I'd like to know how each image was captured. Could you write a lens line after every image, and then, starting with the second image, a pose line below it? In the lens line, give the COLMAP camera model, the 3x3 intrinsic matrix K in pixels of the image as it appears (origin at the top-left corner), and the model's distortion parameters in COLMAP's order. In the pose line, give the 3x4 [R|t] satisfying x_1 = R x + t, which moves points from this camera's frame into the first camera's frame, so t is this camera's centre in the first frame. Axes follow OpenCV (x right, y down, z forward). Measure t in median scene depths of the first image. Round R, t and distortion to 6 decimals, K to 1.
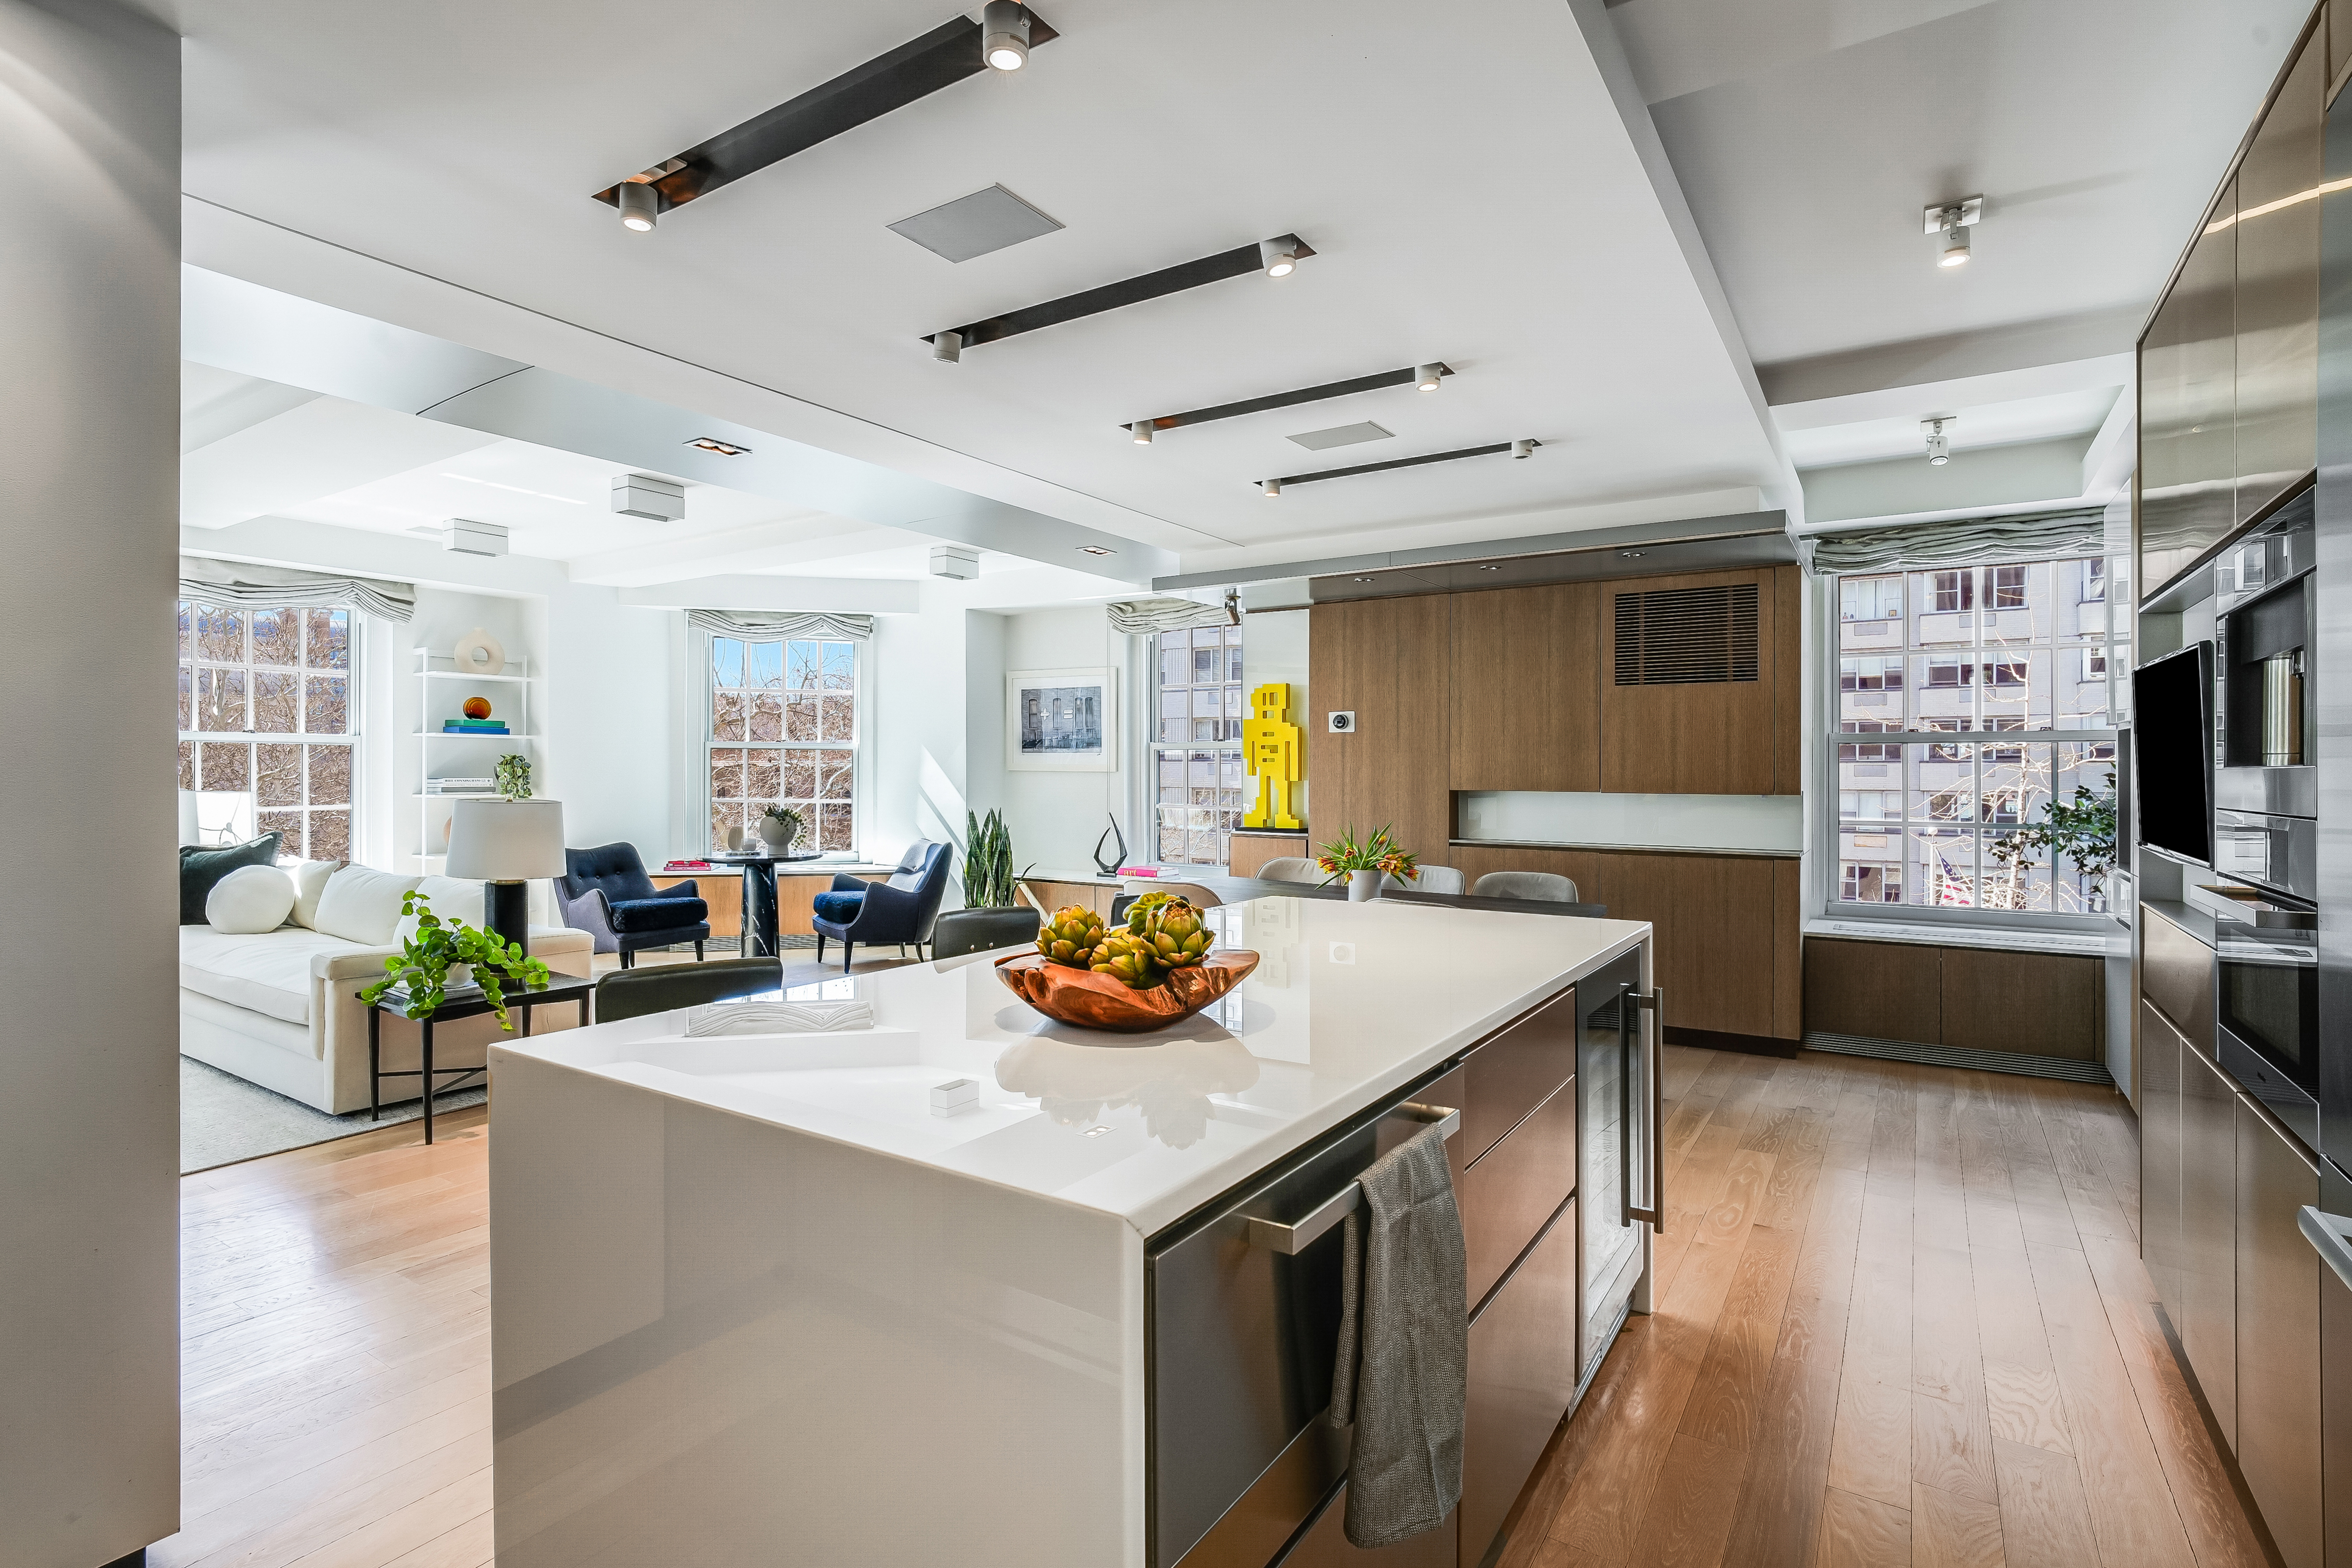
lens RADIAL K [[1132.8, 0, 1175.4], [0, 1132.8, 777.3], [0, 0, 1]] dist [-0.017861, 0.000209]
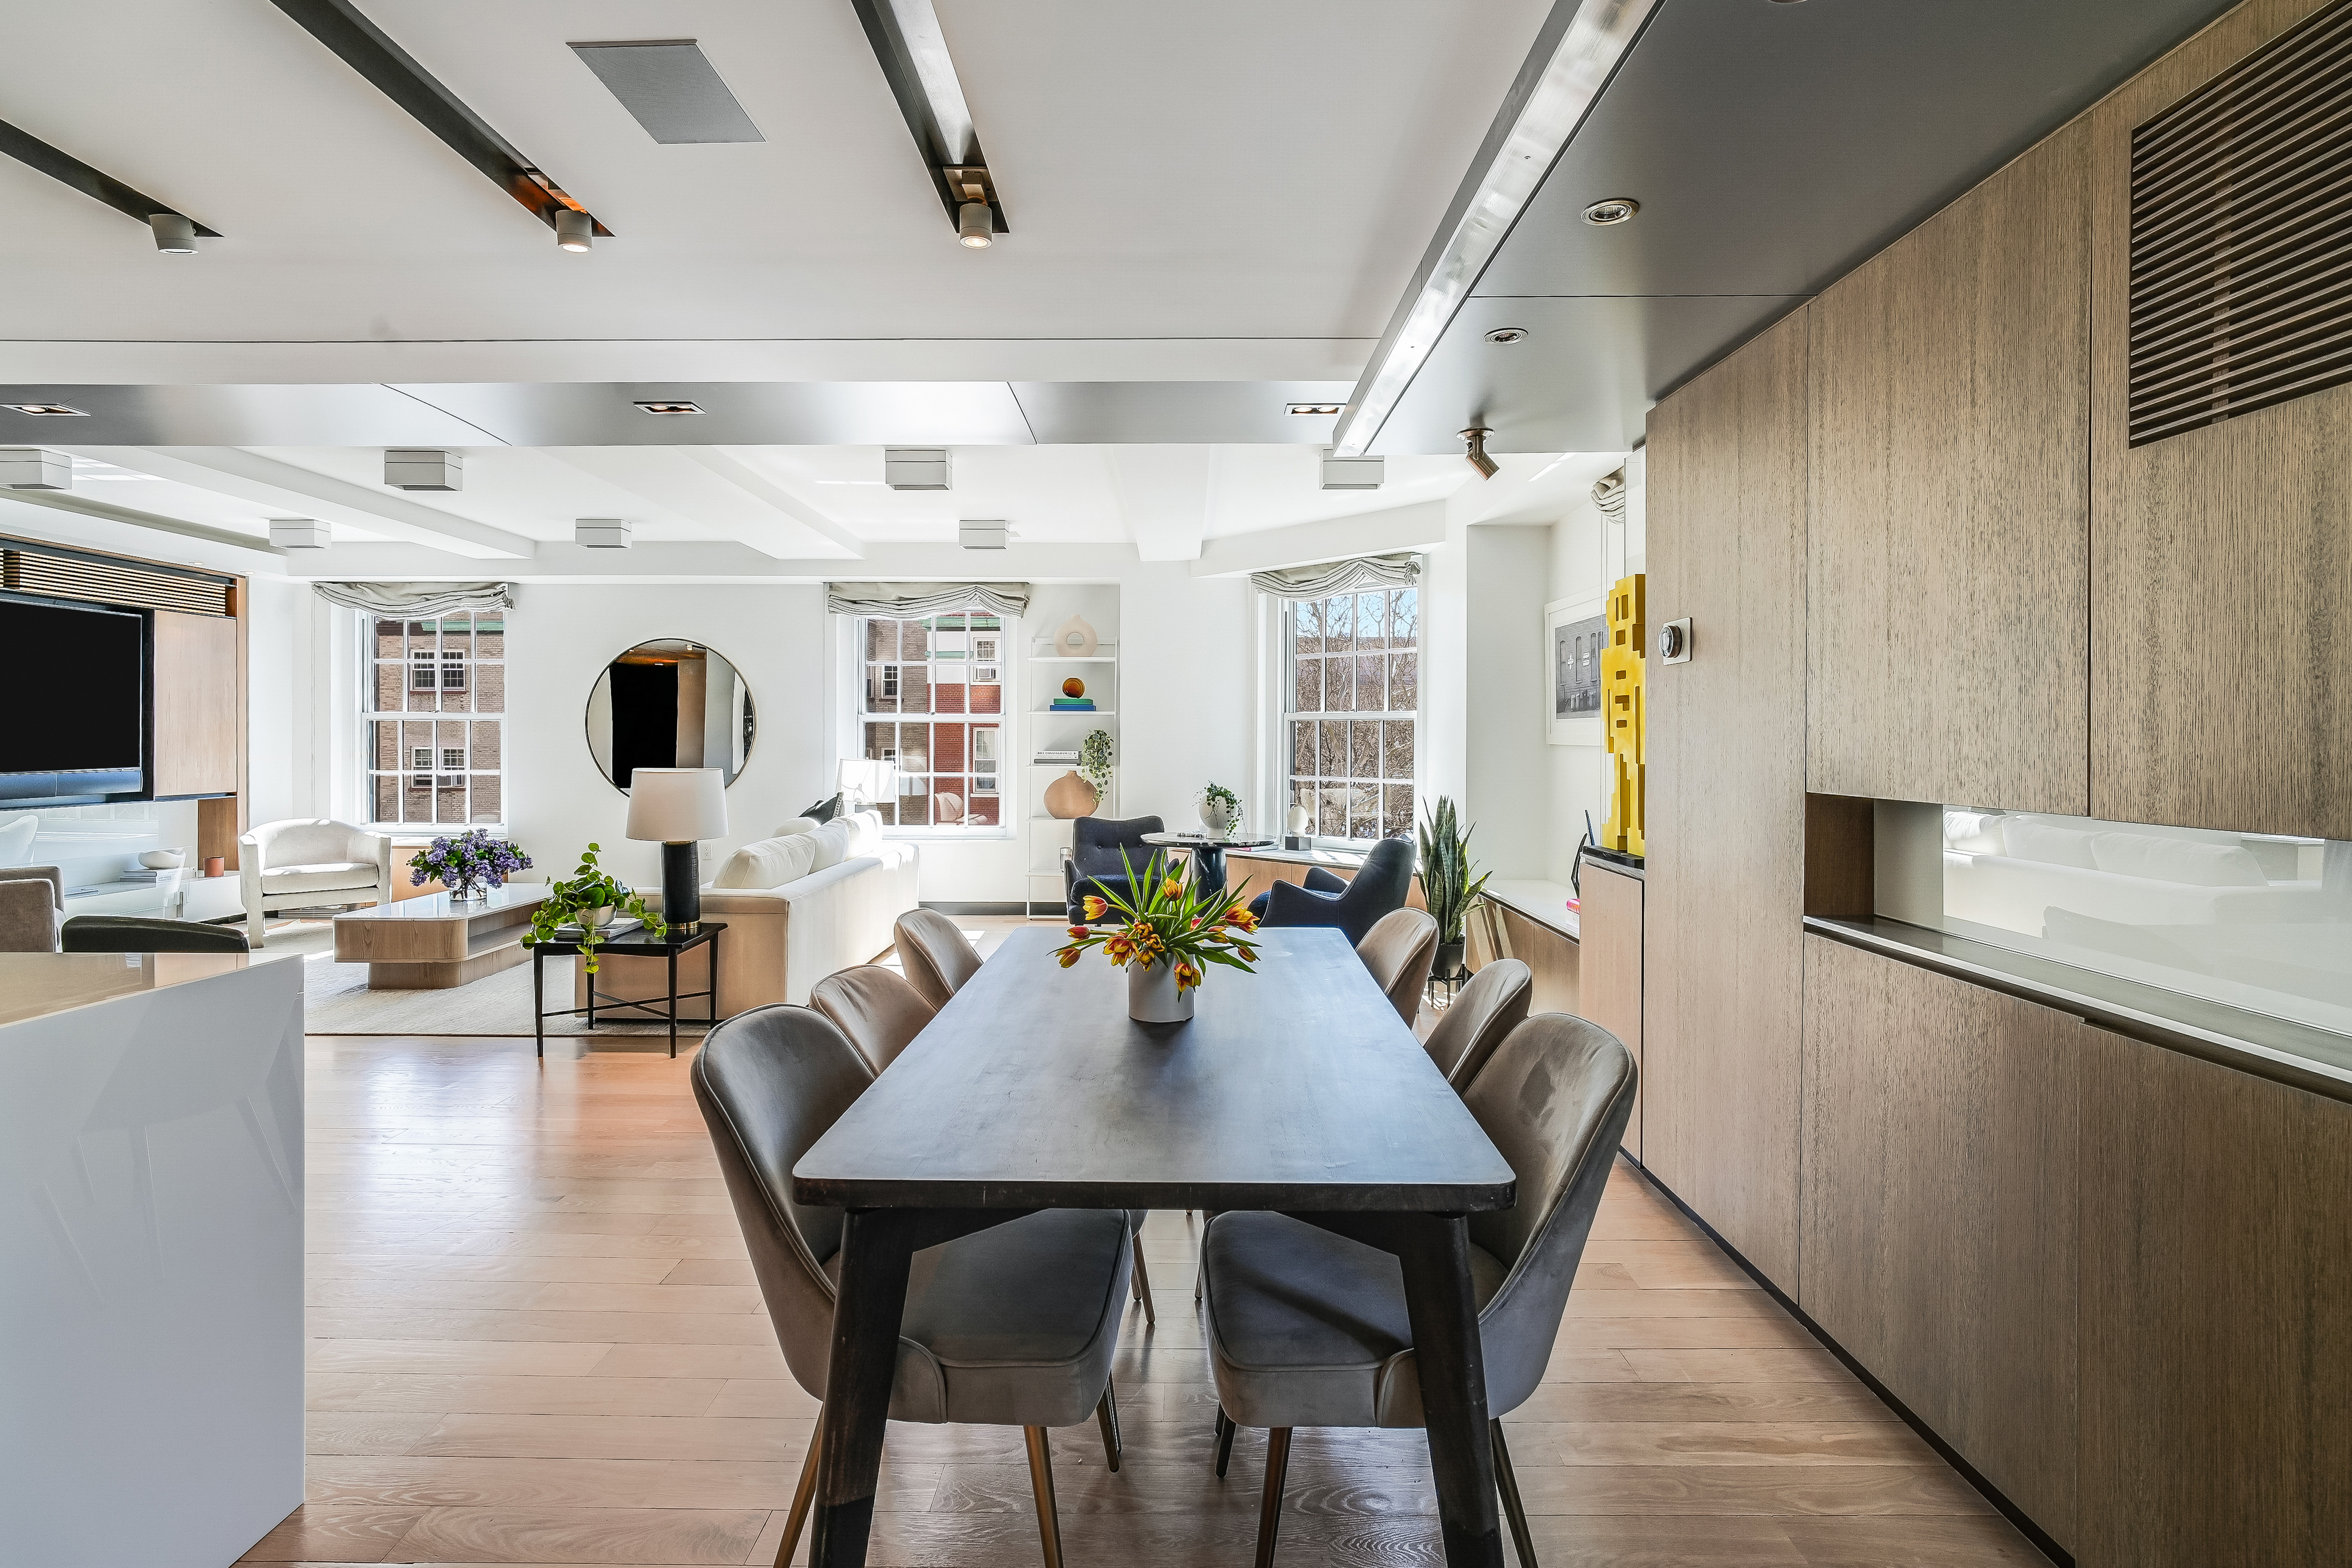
lens RADIAL K [[1143.5, 0, 1180.6], [0, 1143.5, 748.9], [0, 0, 1]] dist [-0.012381, 0.000223]
pose [[0.548644, 0.002240, -0.836053, 0.434134], [-0.005416, 0.999985, -0.000874, -0.001726], [0.836038, 0.005008, 0.548648, 0.556822]]
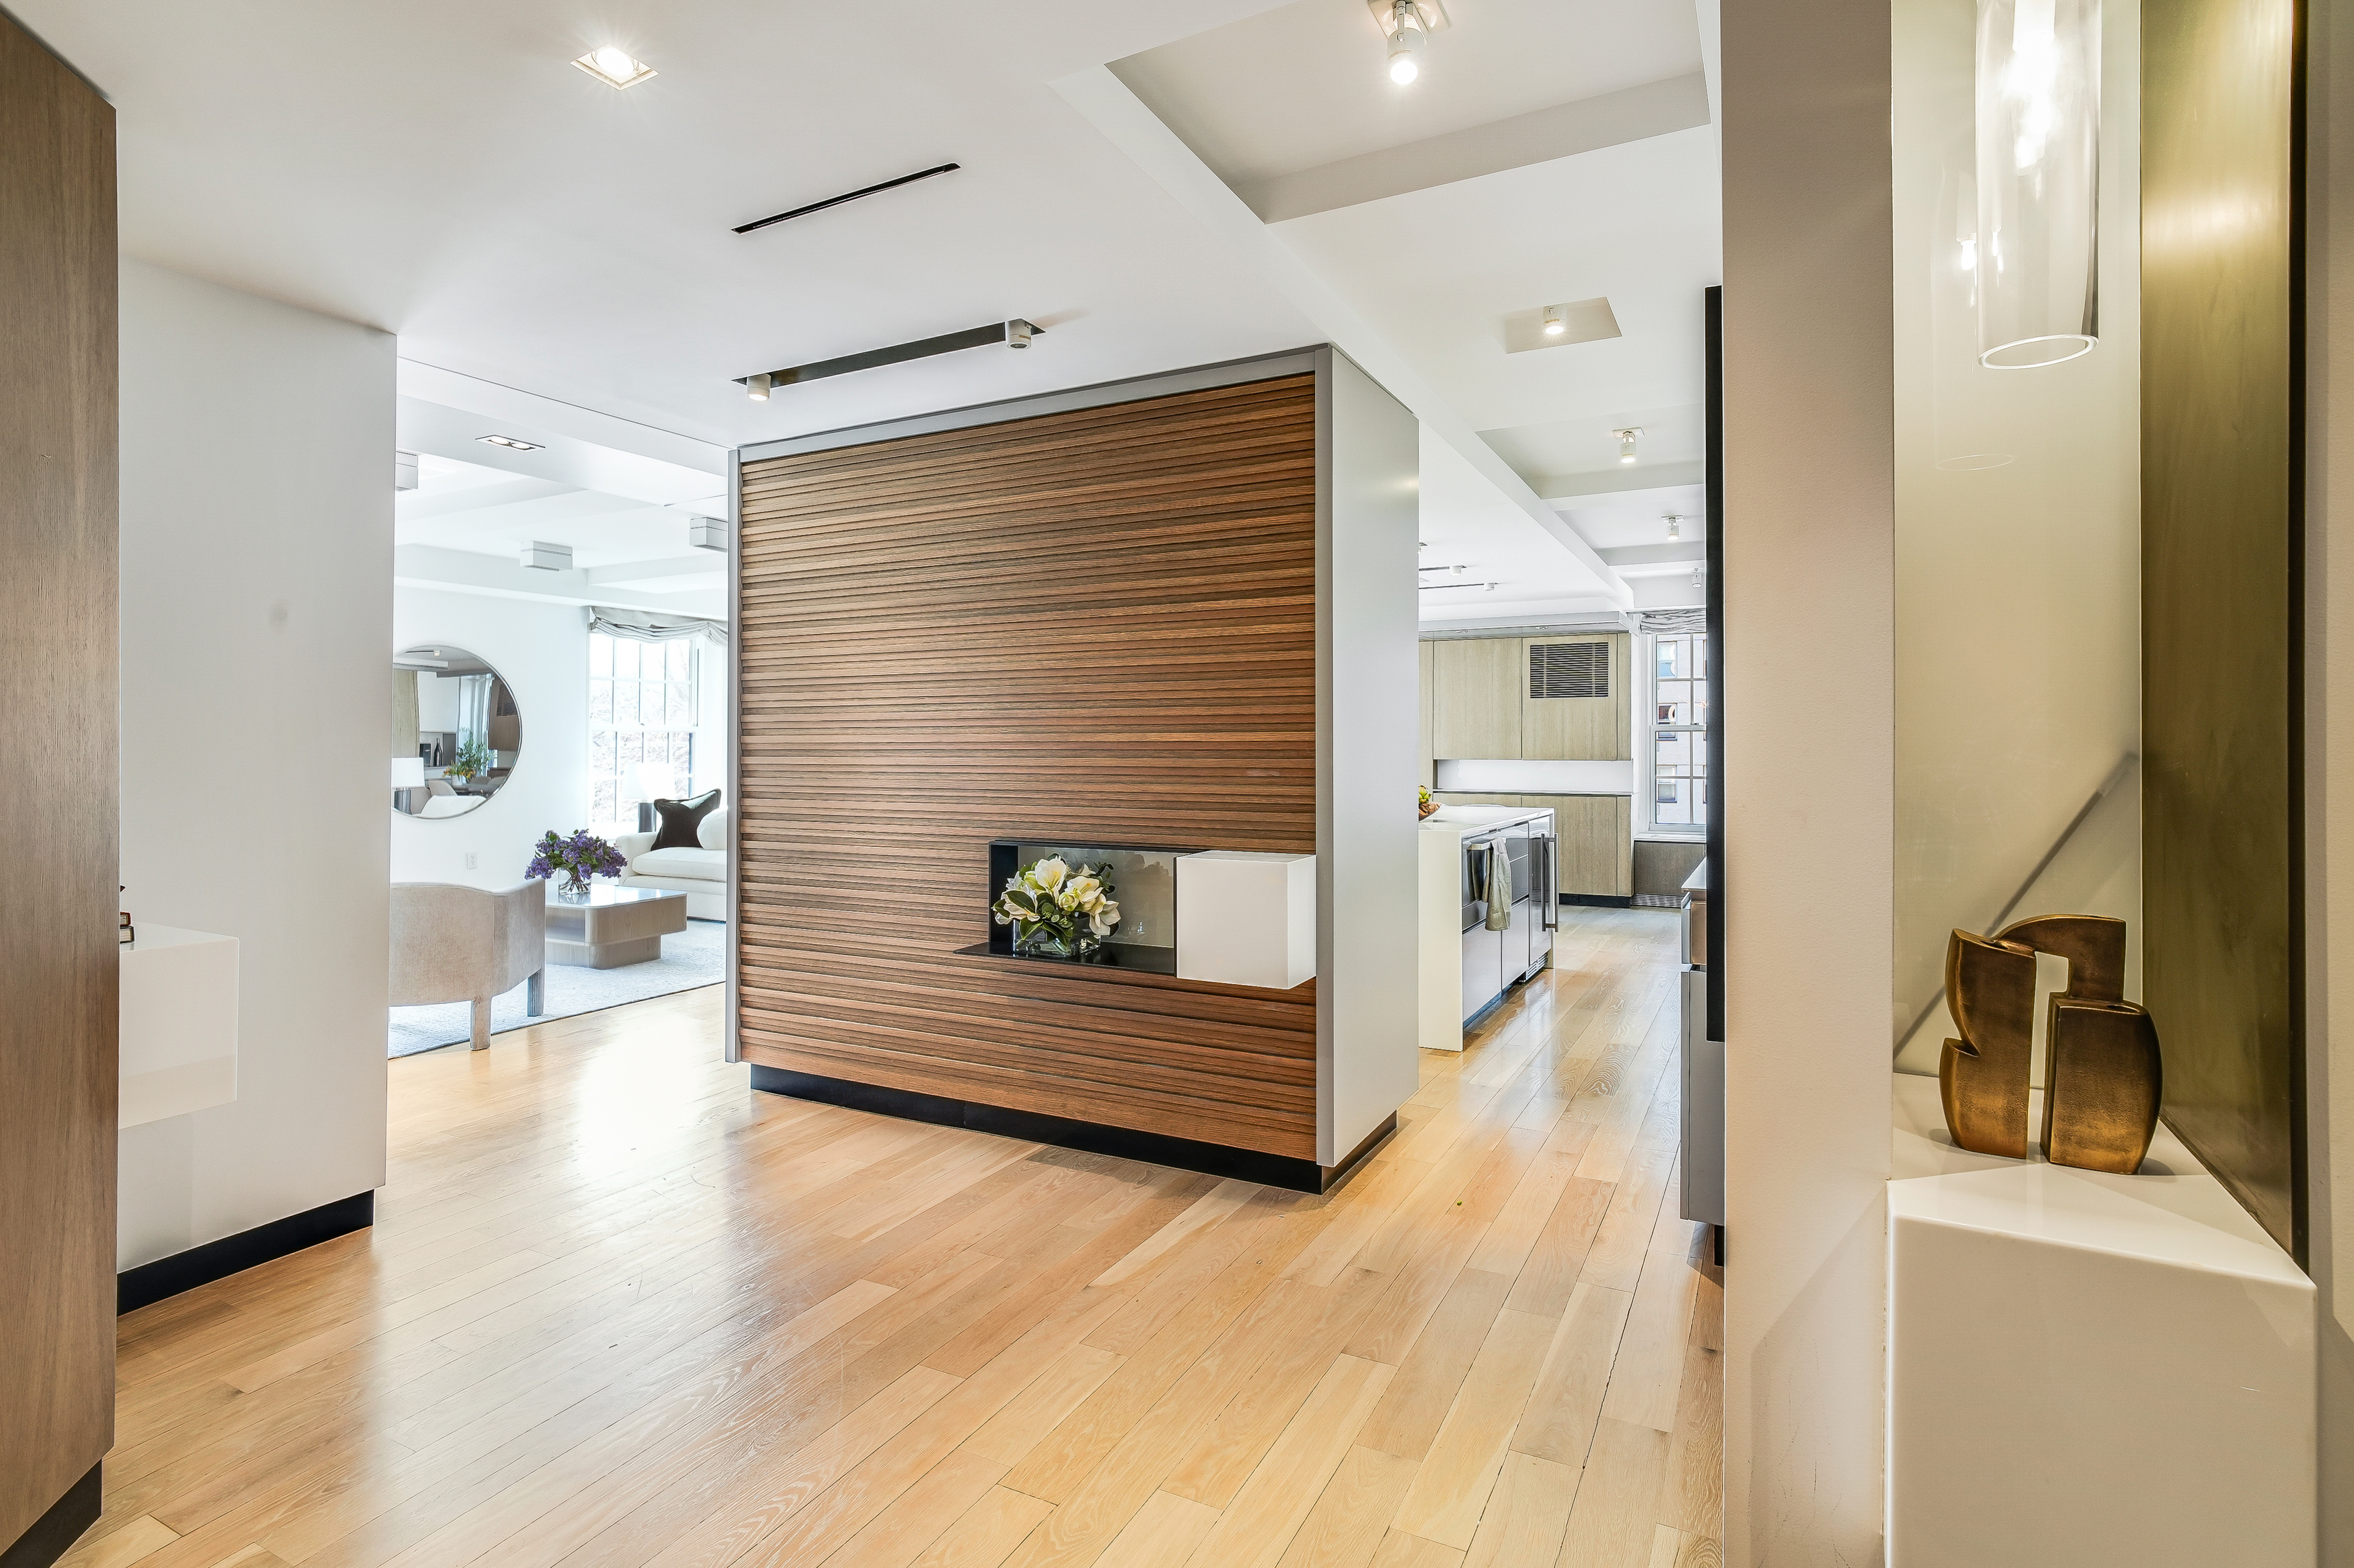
lens RADIAL K [[1168.6, 0, 1172.0], [0, 1168.6, 759.1], [0, 0, 1]] dist [-0.011442, 0.000946]
pose [[0.995944, -0.004234, 0.089880, -0.280977], [0.003903, 0.999985, 0.003852, 0.003625], [-0.089895, -0.003486, 0.995945, -0.646587]]
